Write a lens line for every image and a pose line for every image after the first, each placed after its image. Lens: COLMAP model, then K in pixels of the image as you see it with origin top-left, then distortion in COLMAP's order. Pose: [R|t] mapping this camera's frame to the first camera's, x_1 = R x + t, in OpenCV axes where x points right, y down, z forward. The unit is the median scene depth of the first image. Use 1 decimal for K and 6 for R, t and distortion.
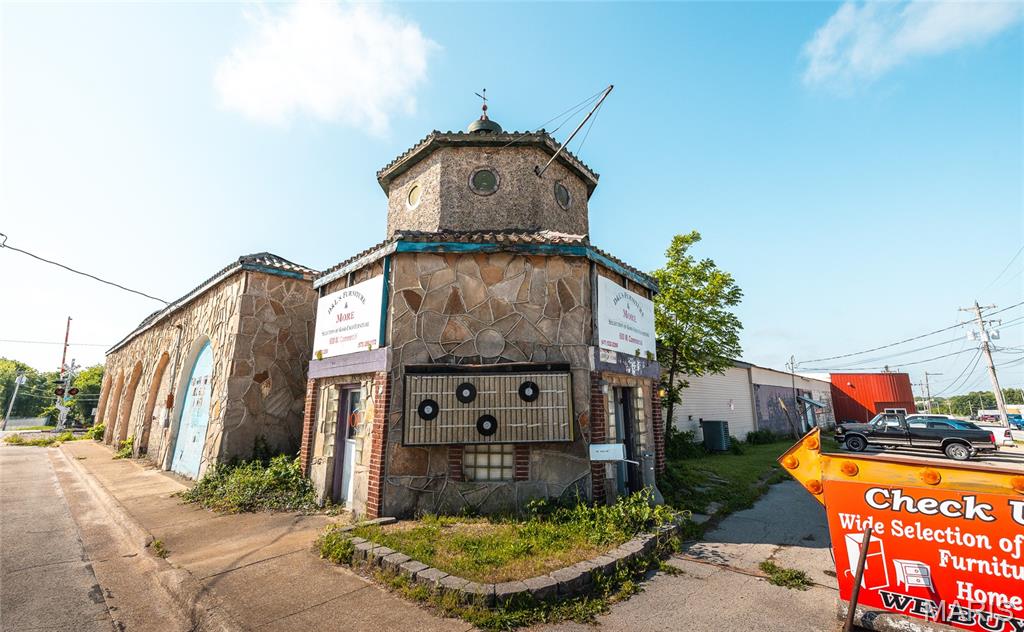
lens RADIAL K [[439.4, 0, 510.7], [0, 439.4, 291.3], [0, 0, 1]] dist [-0.000053, 0.000444]
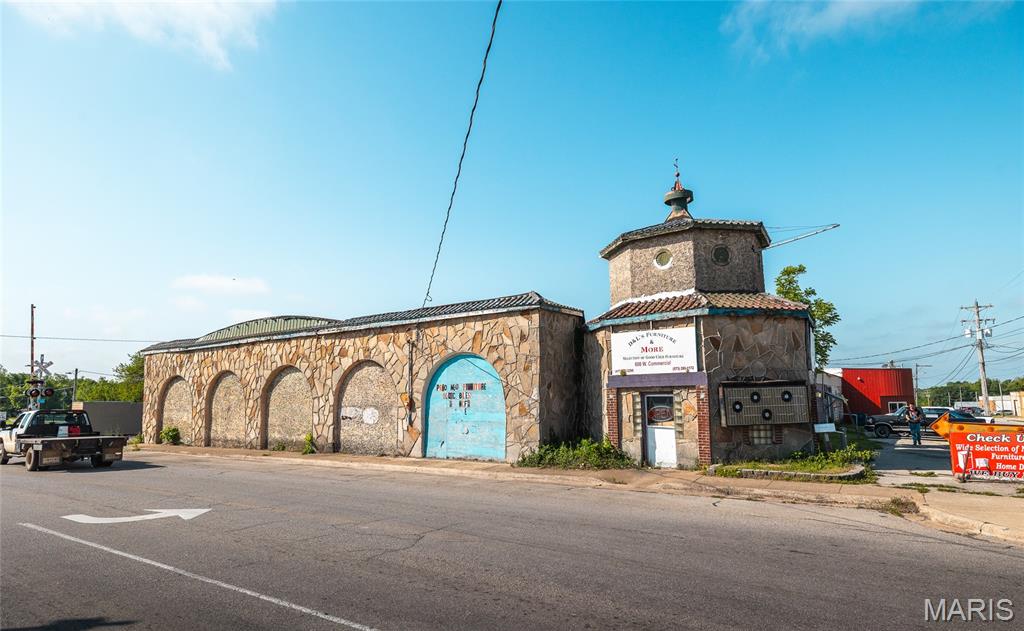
lens RADIAL K [[580.7, 0, 512.0], [0, 580.7, 315.5], [0, 0, 1]] dist [-0.000682, -0.000347]
pose [[0.988041, 0.012386, 0.153691, -1.346070], [-0.028584, 0.994204, 0.103637, -0.296214], [-0.151516, -0.106791, 0.982669, -1.063610]]
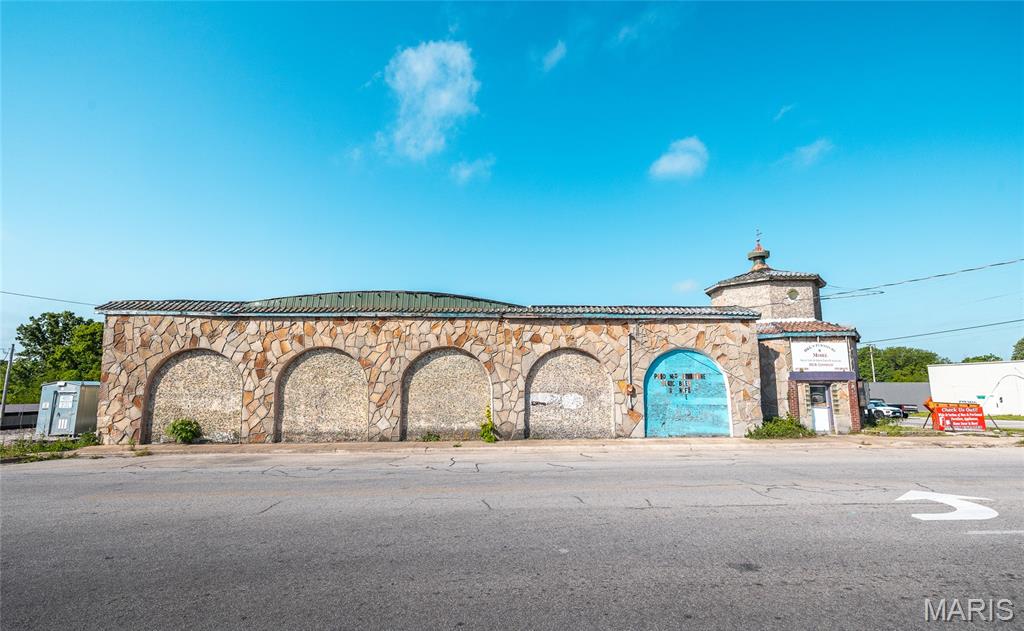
lens RADIAL K [[435.3, 0, 512.0], [0, 435.3, 315.5], [0, 0, 1]] dist [-0.001762, -0.000093]
pose [[0.691148, 0.123782, 0.712034, -3.627516], [-0.181608, 0.983356, 0.005332, 0.154621], [-0.699524, -0.132997, 0.702124, 0.624209]]
